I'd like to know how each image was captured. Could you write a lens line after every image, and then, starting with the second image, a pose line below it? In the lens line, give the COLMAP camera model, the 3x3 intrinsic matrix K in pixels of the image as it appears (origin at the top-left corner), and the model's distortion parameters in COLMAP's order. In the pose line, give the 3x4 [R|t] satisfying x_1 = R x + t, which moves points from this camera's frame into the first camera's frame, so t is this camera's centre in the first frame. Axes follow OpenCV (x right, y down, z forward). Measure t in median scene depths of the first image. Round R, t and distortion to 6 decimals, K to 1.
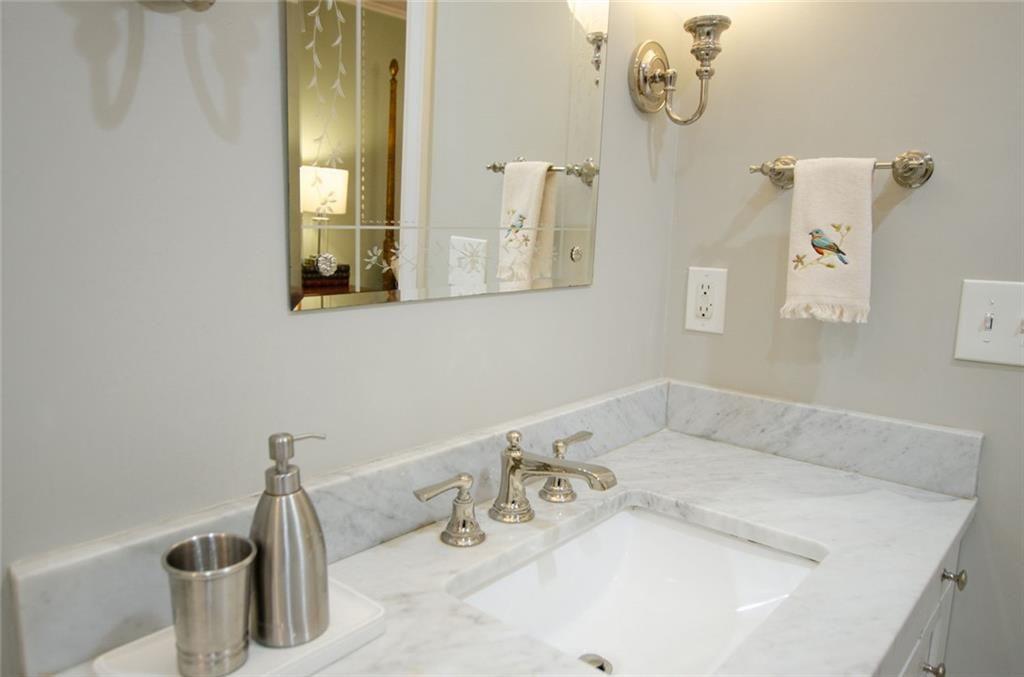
lens RADIAL K [[784.8, 0, 511.7], [0, 784.8, 357.8], [0, 0, 1]] dist [-0.004021, -0.000283]
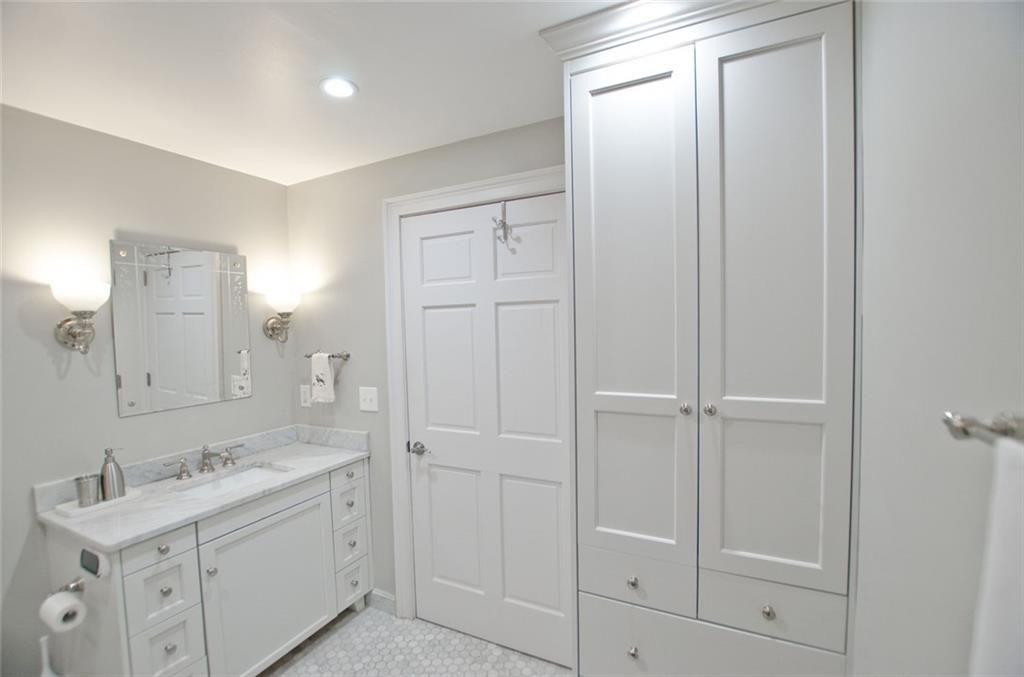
lens RADIAL K [[469.0, 0, 509.2], [0, 469.0, 344.8], [0, 0, 1]] dist [-0.030009, 0.000075]
pose [[0.963404, -0.059529, 0.261361, 0.675839], [0.095175, 0.987465, -0.125916, 0.036756], [-0.250589, 0.146183, 0.956993, -1.135529]]
